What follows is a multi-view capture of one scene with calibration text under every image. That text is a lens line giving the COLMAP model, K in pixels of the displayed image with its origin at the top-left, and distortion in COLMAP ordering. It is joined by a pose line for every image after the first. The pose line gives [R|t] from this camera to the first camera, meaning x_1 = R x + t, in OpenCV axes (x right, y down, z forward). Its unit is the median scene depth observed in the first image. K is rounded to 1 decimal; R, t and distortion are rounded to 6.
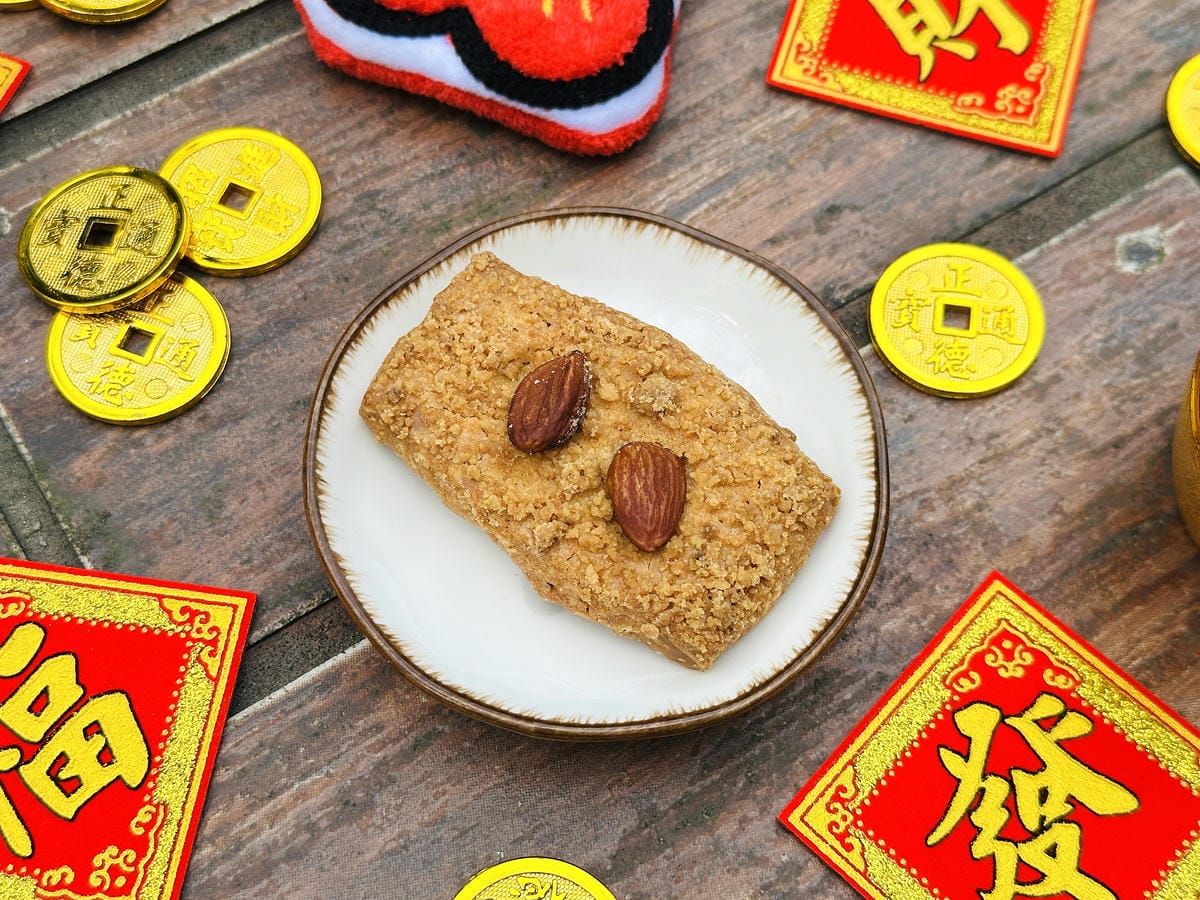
lens RADIAL K [[1699.4, 0, 589.0], [0, 1699.4, 448.2], [0, 0, 1]] dist [0.176617, -0.462715]
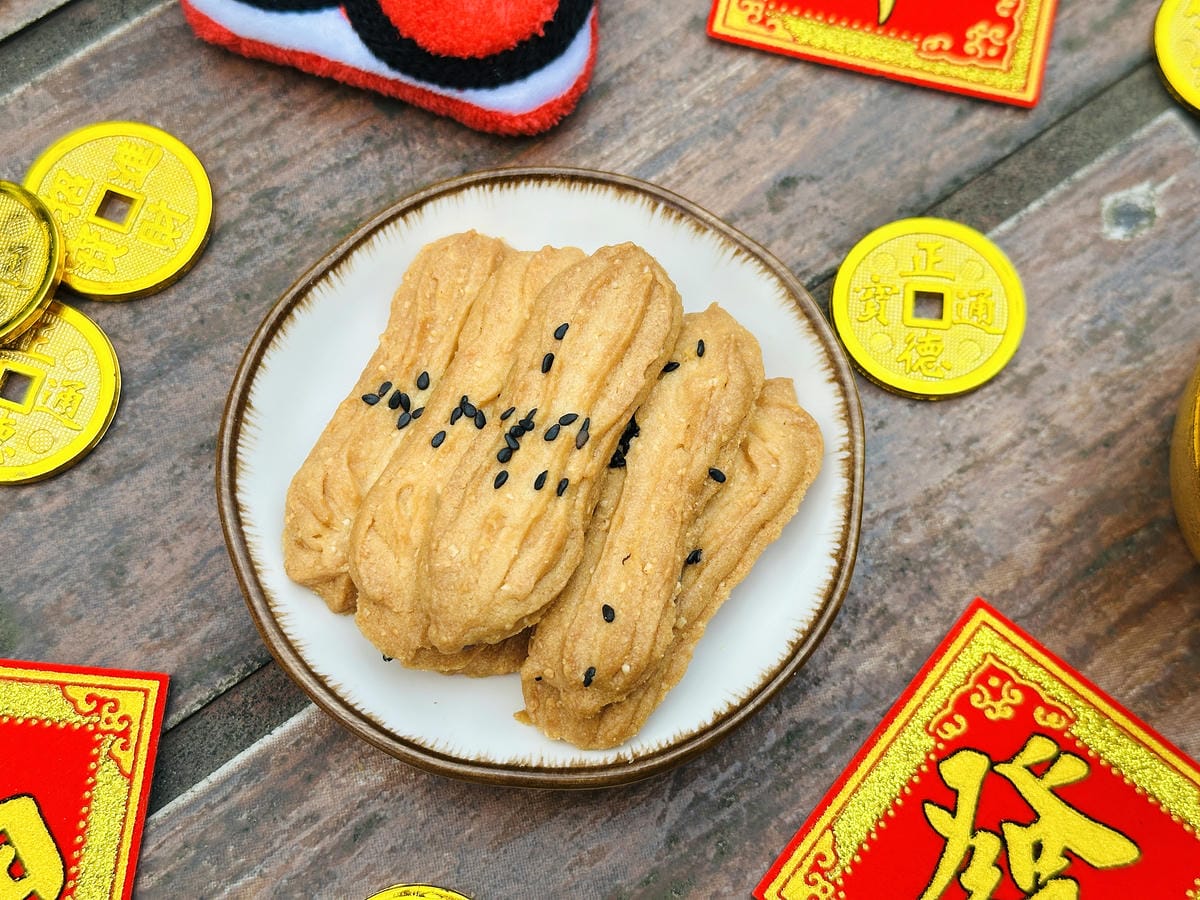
lens RADIAL K [[1699.4, 0, 589.0], [0, 1699.4, 448.2], [0, 0, 1]] dist [0.176617, -0.462715]
pose [[0.998387, -0.054630, 0.015428, 0.018567], [0.052189, 0.990252, 0.129143, -0.130247], [-0.022332, -0.128129, 0.991506, 0.102629]]
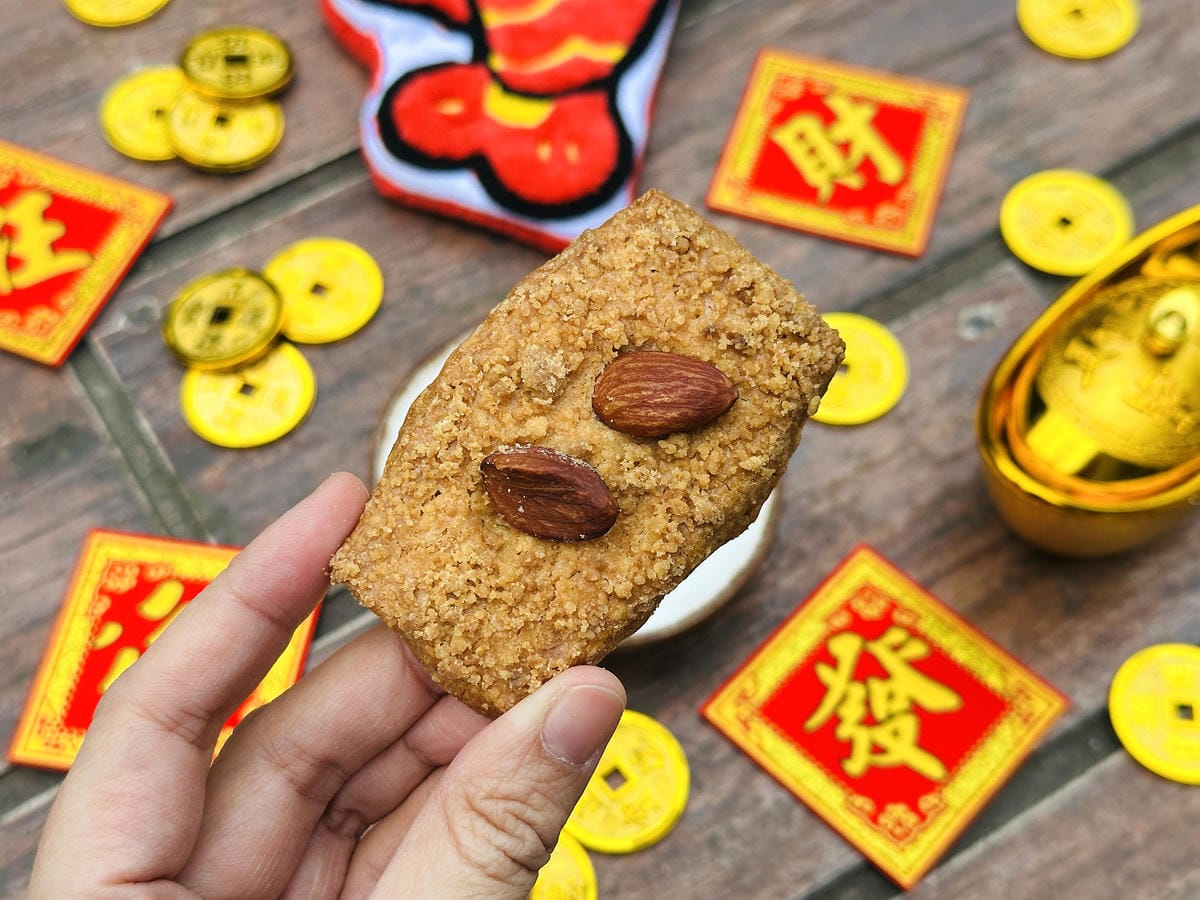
lens RADIAL K [[1699.4, 0, 589.0], [0, 1699.4, 448.2], [0, 0, 1]] dist [0.176617, -0.462715]
pose [[0.999025, -0.008491, -0.043320, 0.073384], [0.004103, 0.994938, -0.100403, 0.125816], [0.043953, 0.100127, 0.994003, -0.367557]]
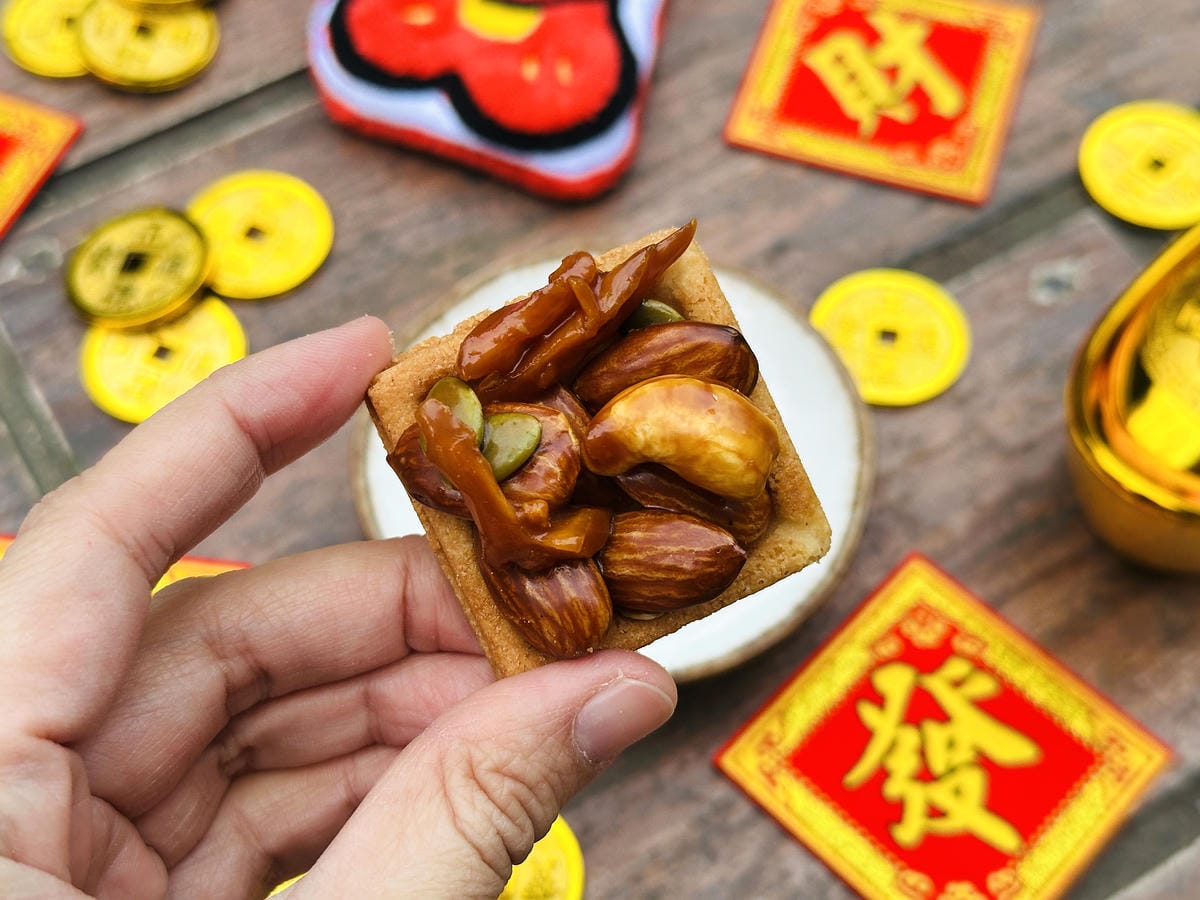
lens RADIAL K [[1699.4, 0, 589.0], [0, 1699.4, 448.2], [0, 0, 1]] dist [0.176617, -0.462715]
pose [[0.999236, 0.004894, -0.038782, 0.063766], [-0.008283, 0.996110, -0.087729, 0.098475], [0.038202, 0.087983, 0.995389, -0.122533]]
